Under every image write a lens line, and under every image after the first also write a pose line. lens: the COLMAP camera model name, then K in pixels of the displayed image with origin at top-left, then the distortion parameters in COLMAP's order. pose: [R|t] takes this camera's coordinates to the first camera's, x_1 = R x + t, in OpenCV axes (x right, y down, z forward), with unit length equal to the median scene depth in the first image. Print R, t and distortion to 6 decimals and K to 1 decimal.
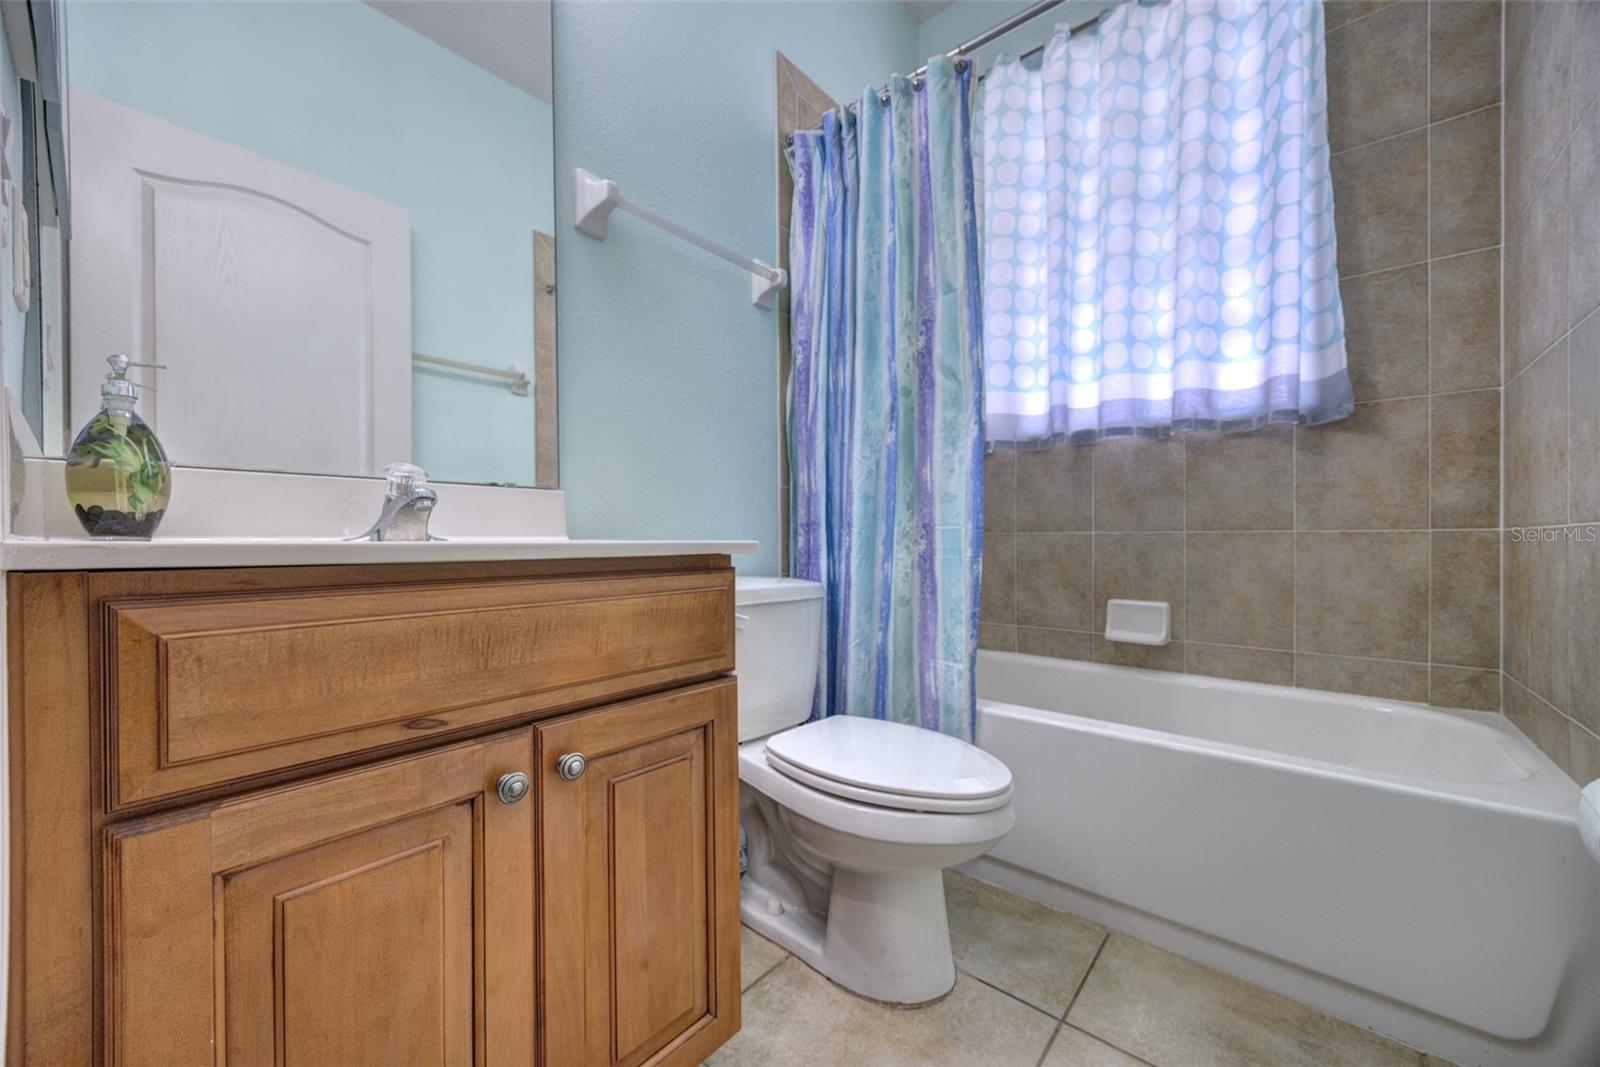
lens RADIAL K [[635.0, 0, 797.9], [0, 635.0, 539.5], [0, 0, 1]] dist [-0.000093, -0.000235]
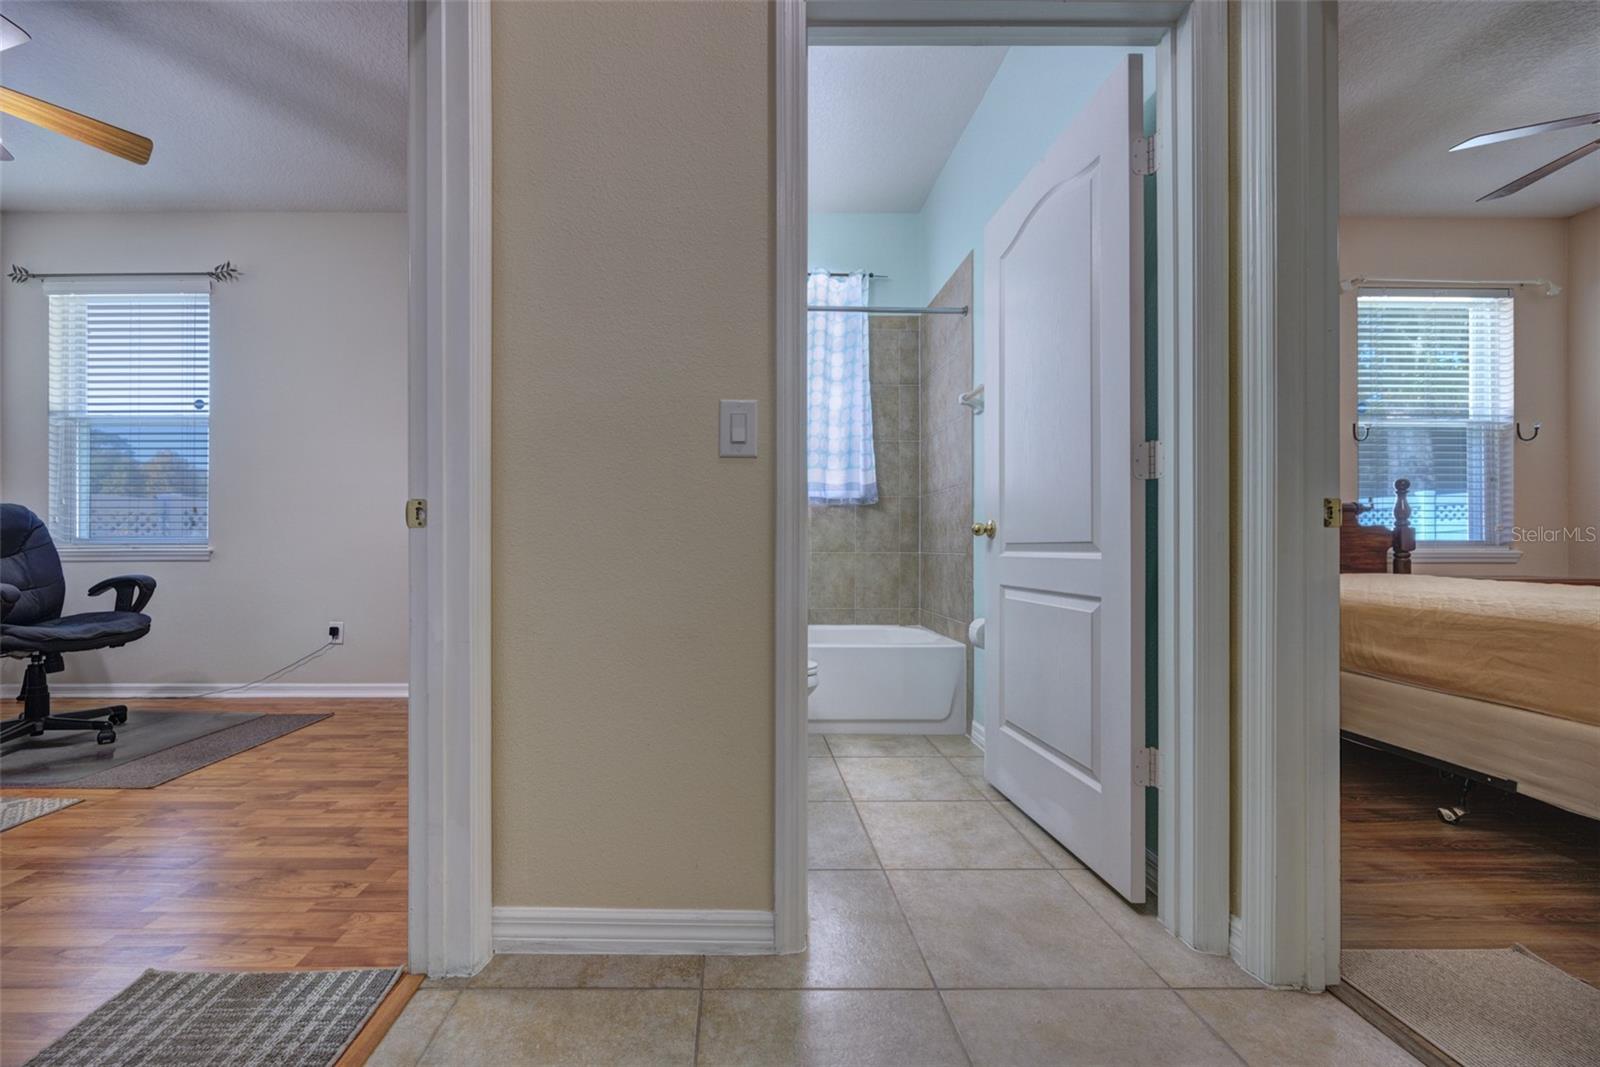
lens RADIAL K [[632.9, 0, 759.1], [0, 632.9, 542.1], [0, 0, 1]] dist [0.000892, 0.000035]
pose [[0.750151, 0.008339, 0.661213, -0.914533], [-0.004852, 0.999963, -0.007106, -0.032598], [-0.661248, 0.002123, 0.750164, -0.415684]]
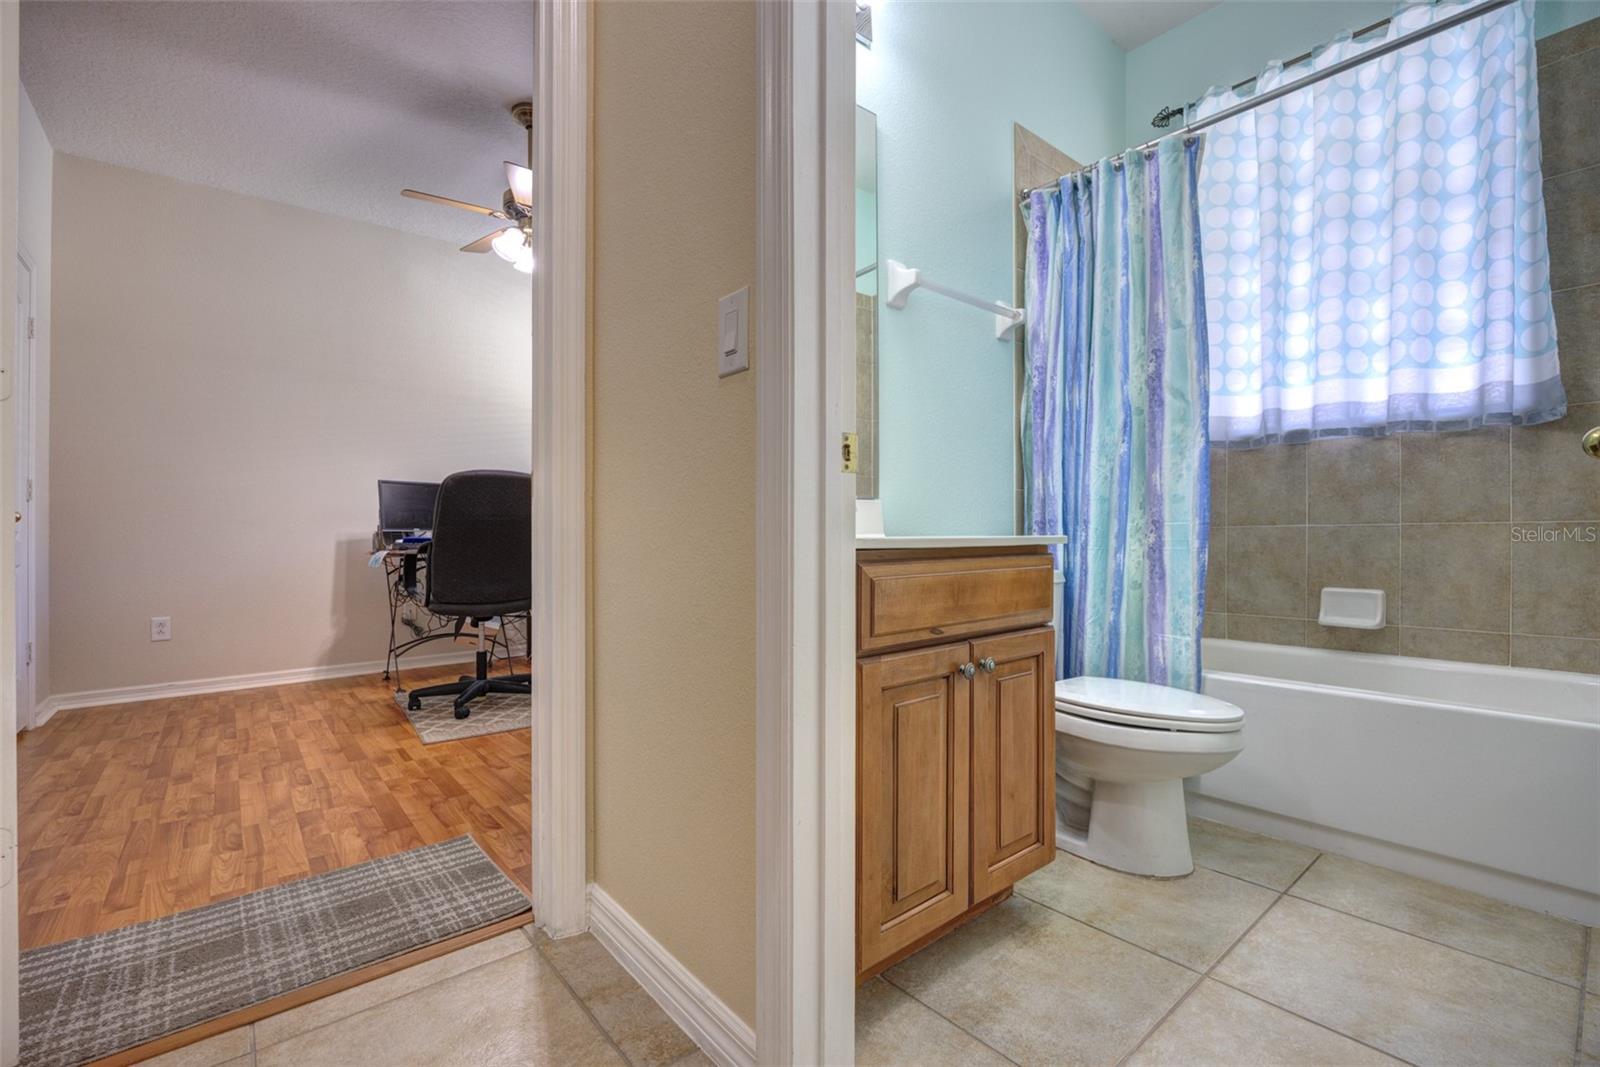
lens RADIAL K [[717.6, 0, 802.1], [0, 717.6, 550.3], [0, 0, 1]] dist [-0.011950, 0.000776]
pose [[0.985304, -0.006415, -0.170691, -0.208829], [0.009854, 0.999765, 0.019312, -0.001114], [0.170527, -0.020710, 0.985135, -0.410146]]
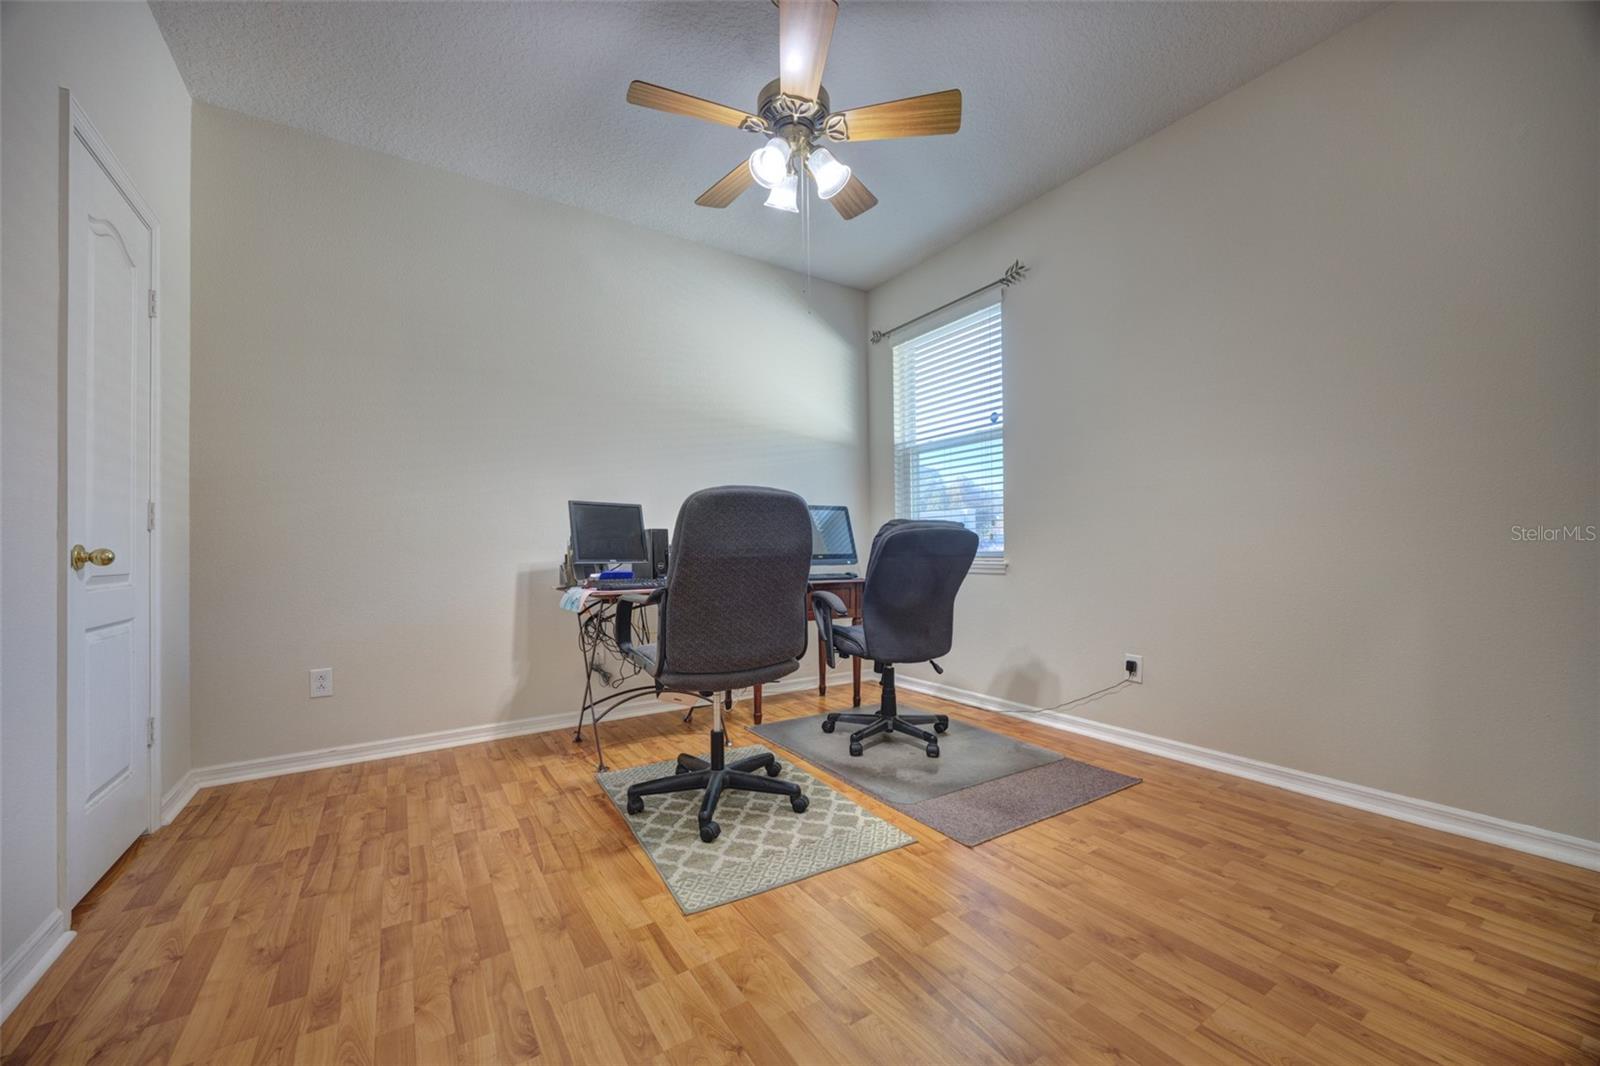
lens RADIAL K [[629.5, 0, 803.0], [0, 629.5, 560.9], [0, 0, 1]] dist [0.001729, 0.000026]
pose [[0.961605, -0.004437, -0.274401, -0.965064], [0.010443, 0.999737, 0.020430, -0.072076], [0.274238, -0.022511, 0.961398, 0.255223]]
